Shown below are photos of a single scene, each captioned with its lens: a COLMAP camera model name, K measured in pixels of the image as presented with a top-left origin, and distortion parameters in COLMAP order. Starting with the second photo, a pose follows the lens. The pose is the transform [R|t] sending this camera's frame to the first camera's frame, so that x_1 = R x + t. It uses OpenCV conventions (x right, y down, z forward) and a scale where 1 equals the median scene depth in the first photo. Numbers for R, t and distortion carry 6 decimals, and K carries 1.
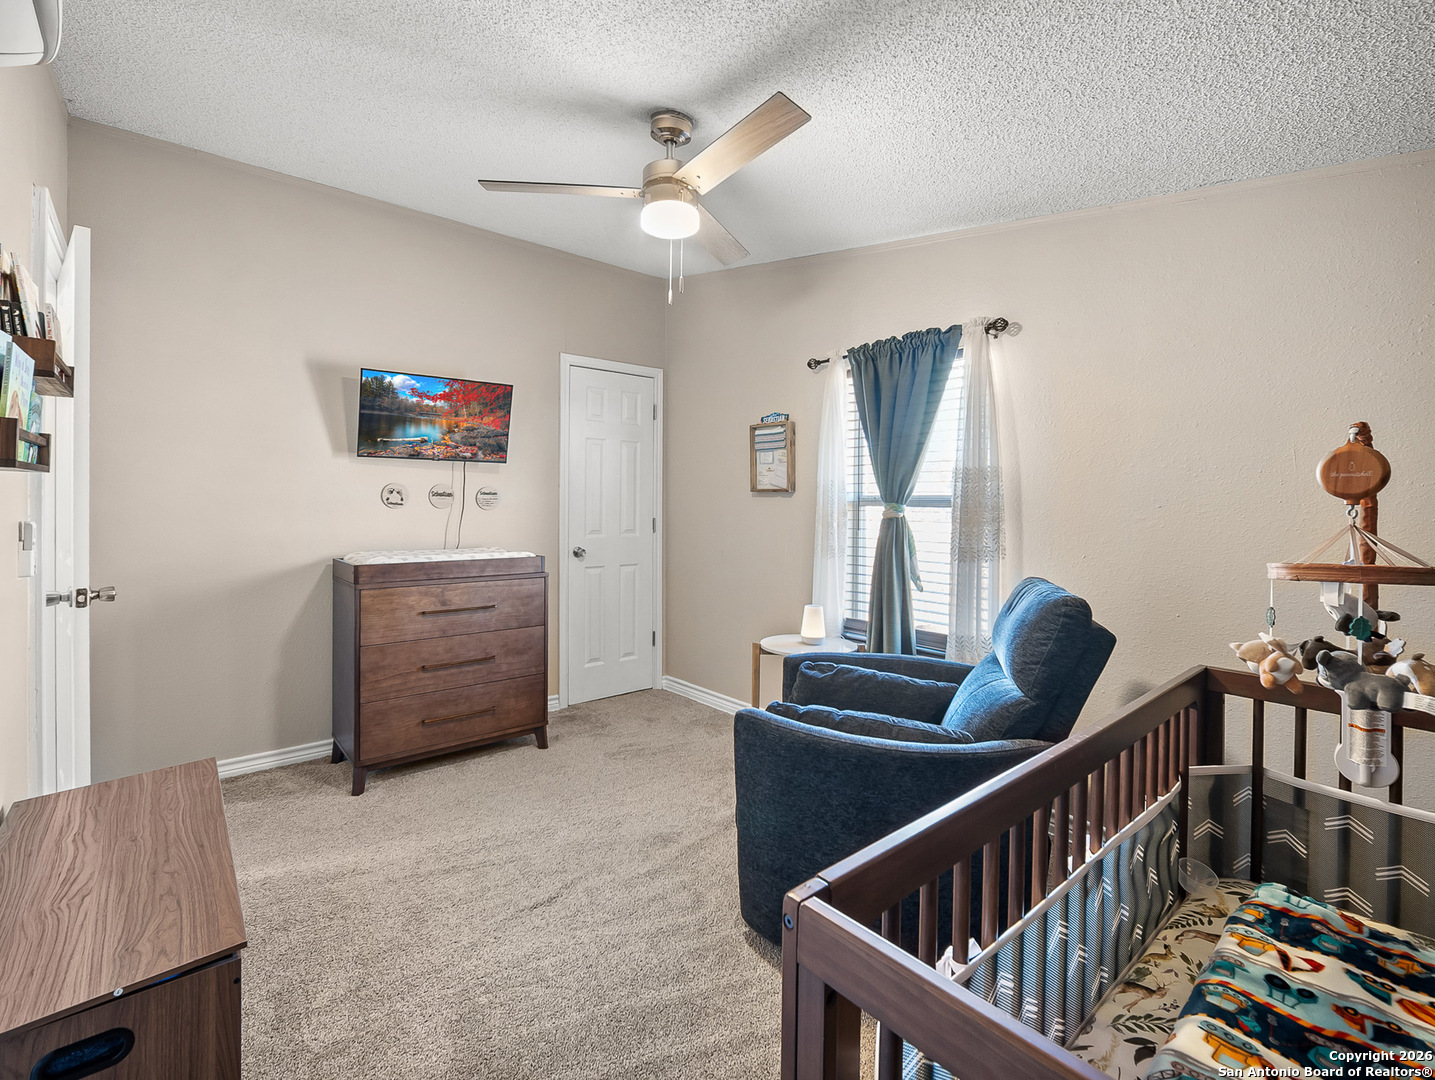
lens RADIAL K [[651.1, 0, 720.2], [0, 651.1, 532.0], [0, 0, 1]] dist [0.000393, -0.000034]
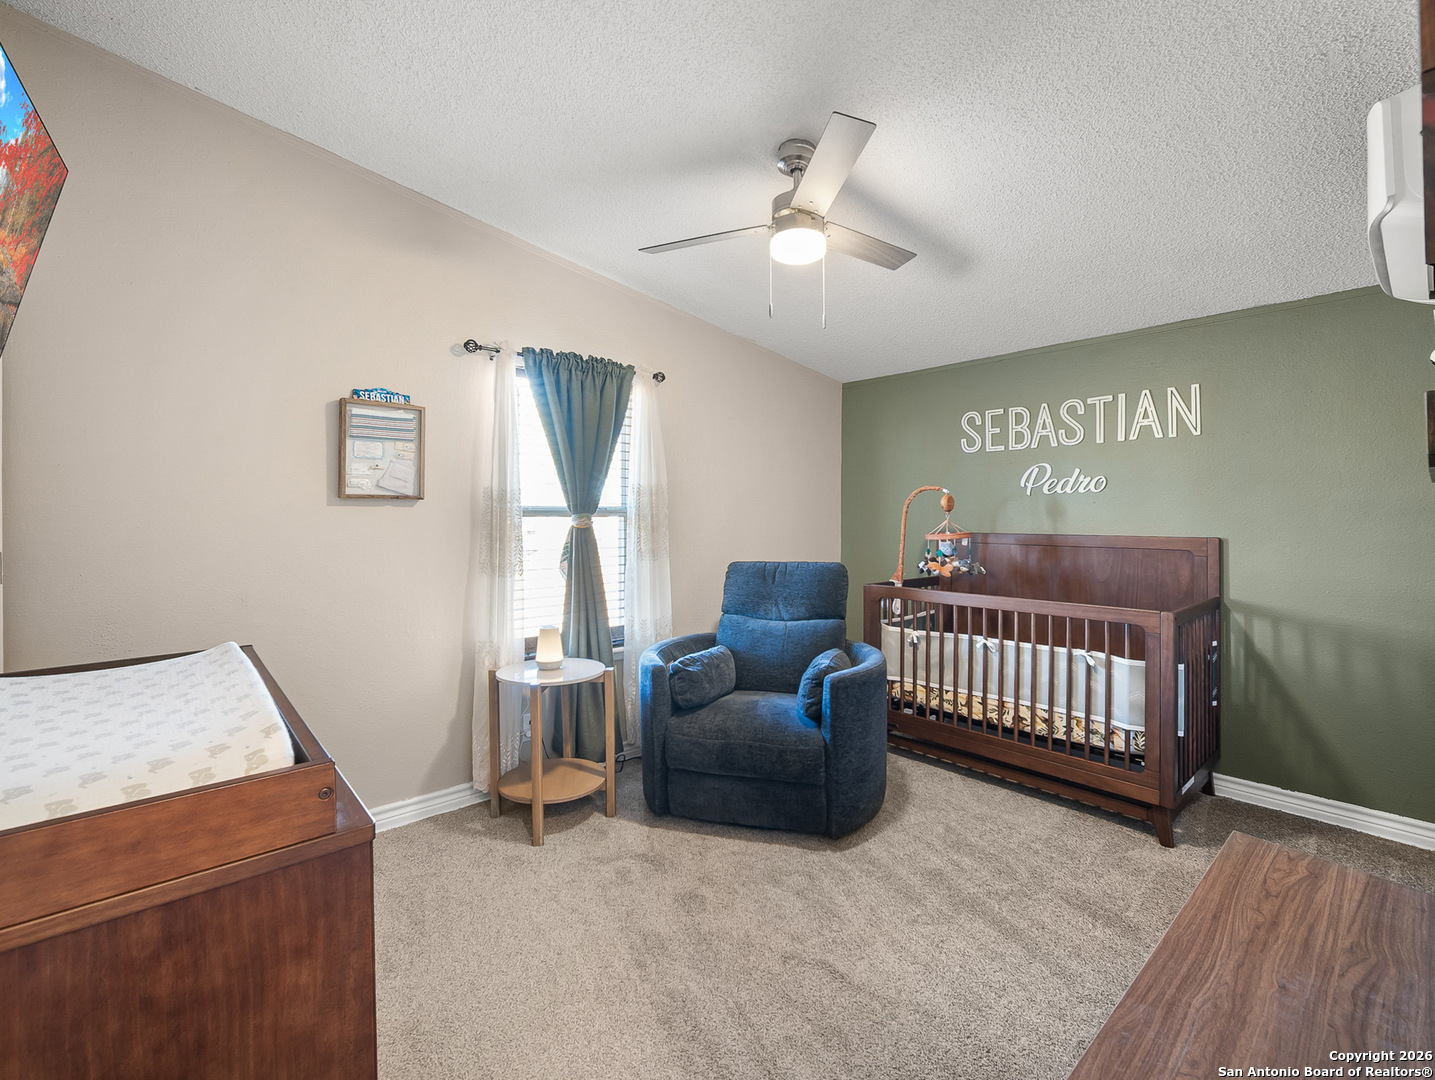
lens RADIAL K [[643.3, 0, 717.5], [0, 643.3, 540.0], [0, 0, 1]] dist [-0.025336, 0.000115]
pose [[-0.017325, -0.039542, 0.999068, -0.798145], [0.052884, 0.997783, 0.040408, -0.032614], [-0.998450, 0.053535, -0.015196, 0.825768]]
